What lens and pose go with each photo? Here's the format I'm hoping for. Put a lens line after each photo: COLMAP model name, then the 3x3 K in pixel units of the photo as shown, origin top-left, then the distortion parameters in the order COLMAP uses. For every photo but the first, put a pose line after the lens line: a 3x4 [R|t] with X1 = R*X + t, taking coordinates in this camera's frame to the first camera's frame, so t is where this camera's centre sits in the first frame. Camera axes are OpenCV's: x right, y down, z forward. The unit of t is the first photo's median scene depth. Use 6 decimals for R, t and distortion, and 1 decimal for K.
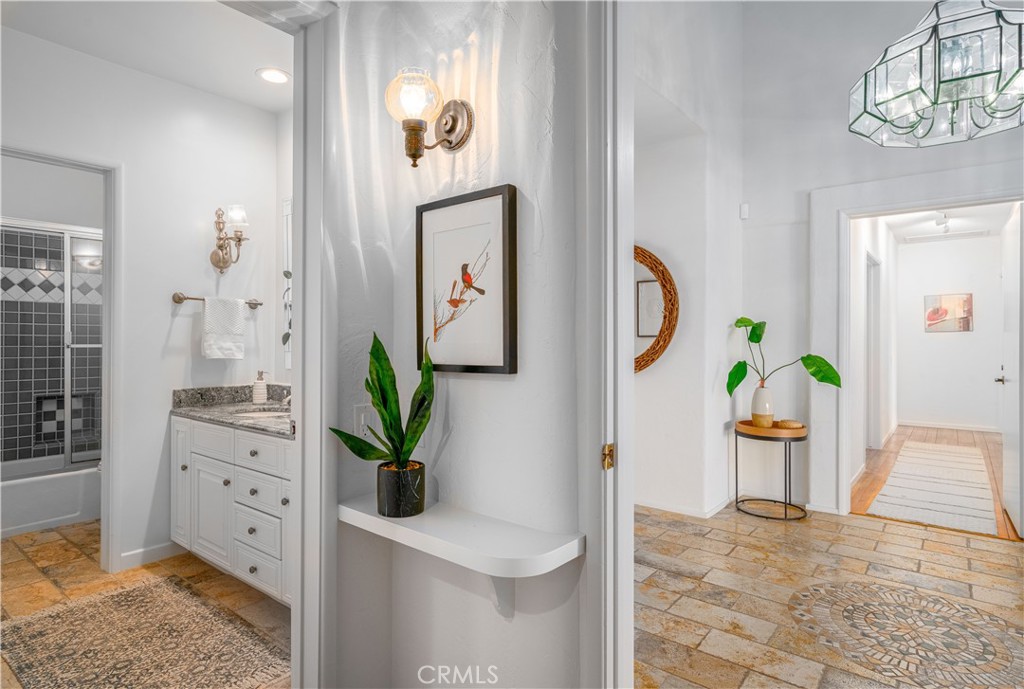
lens RADIAL K [[562.3, 0, 507.2], [0, 562.3, 340.2], [0, 0, 1]] dist [-0.005300, 0.004323]
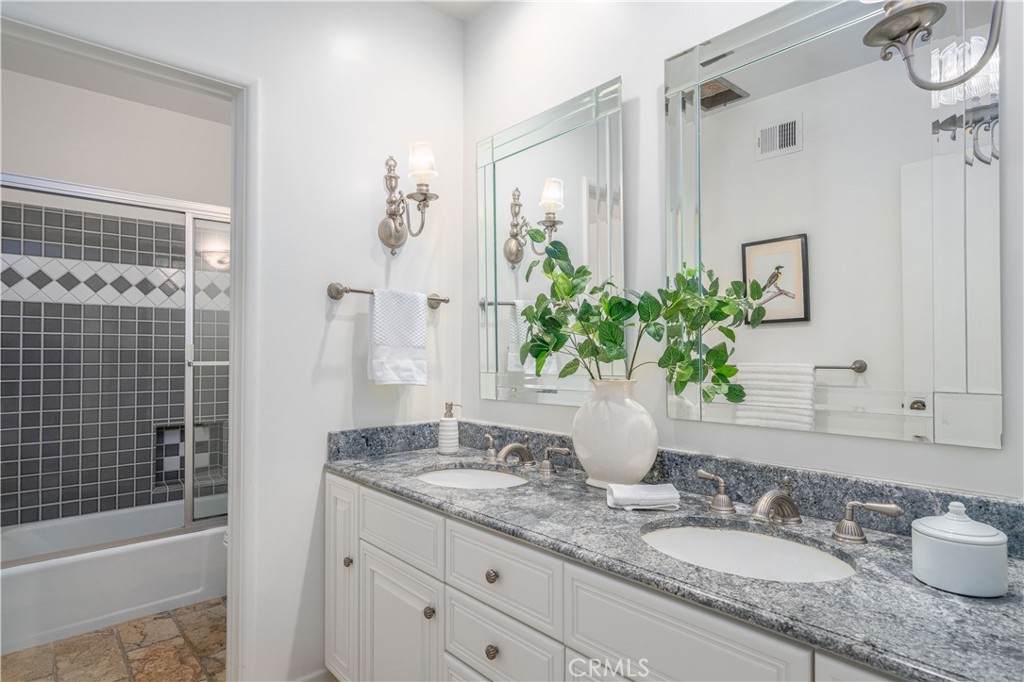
lens RADIAL K [[562.3, 0, 509.5], [0, 562.3, 345.1], [0, 0, 1]] dist [-0.005300, 0.004323]
pose [[0.985867, -0.005933, -0.167422, -0.264112], [0.003543, 0.999888, -0.014570, -0.002204], [0.167490, 0.013771, 0.985778, 0.372761]]
